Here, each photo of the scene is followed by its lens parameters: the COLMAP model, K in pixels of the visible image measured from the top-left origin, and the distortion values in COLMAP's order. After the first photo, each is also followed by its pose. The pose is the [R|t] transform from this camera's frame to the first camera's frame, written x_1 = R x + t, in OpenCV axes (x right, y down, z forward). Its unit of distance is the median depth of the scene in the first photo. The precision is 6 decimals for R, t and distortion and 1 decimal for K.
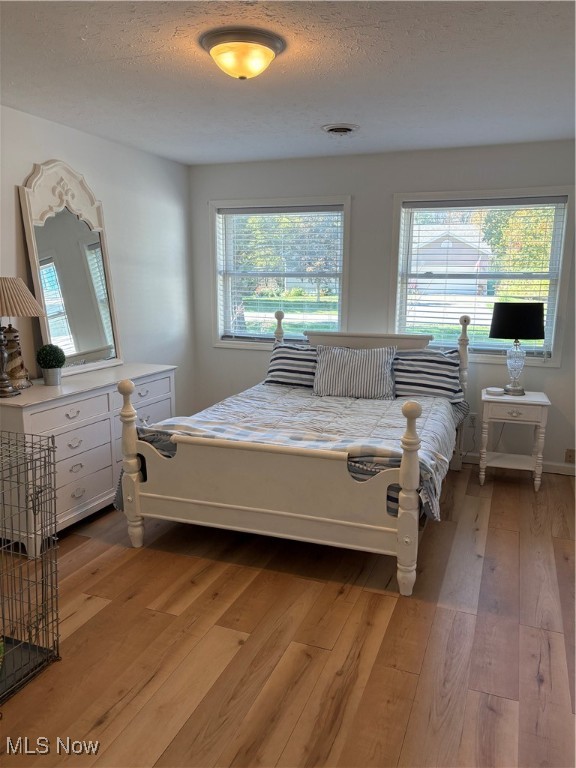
lens RADIAL K [[583.5, 0, 286.3], [0, 583.5, 383.0], [0, 0, 1]] dist [0.039871, -0.043781]
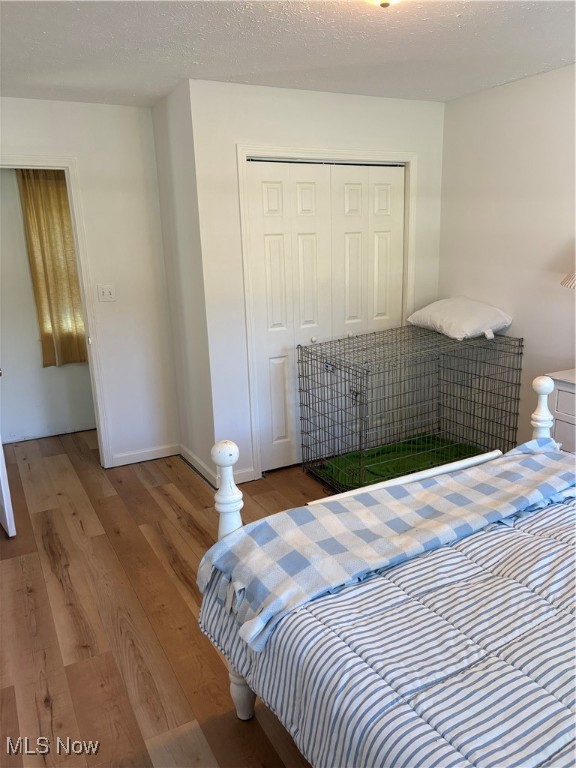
lens RADIAL K [[583.5, 0, 287.2], [0, 583.5, 384.4], [0, 0, 1]] dist [0.039871, -0.043781]
pose [[-0.651622, 0.191060, -0.734088, 0.811485], [-0.124973, 0.927493, 0.352332, -0.348267], [0.748179, 0.321328, -0.580497, 1.746775]]
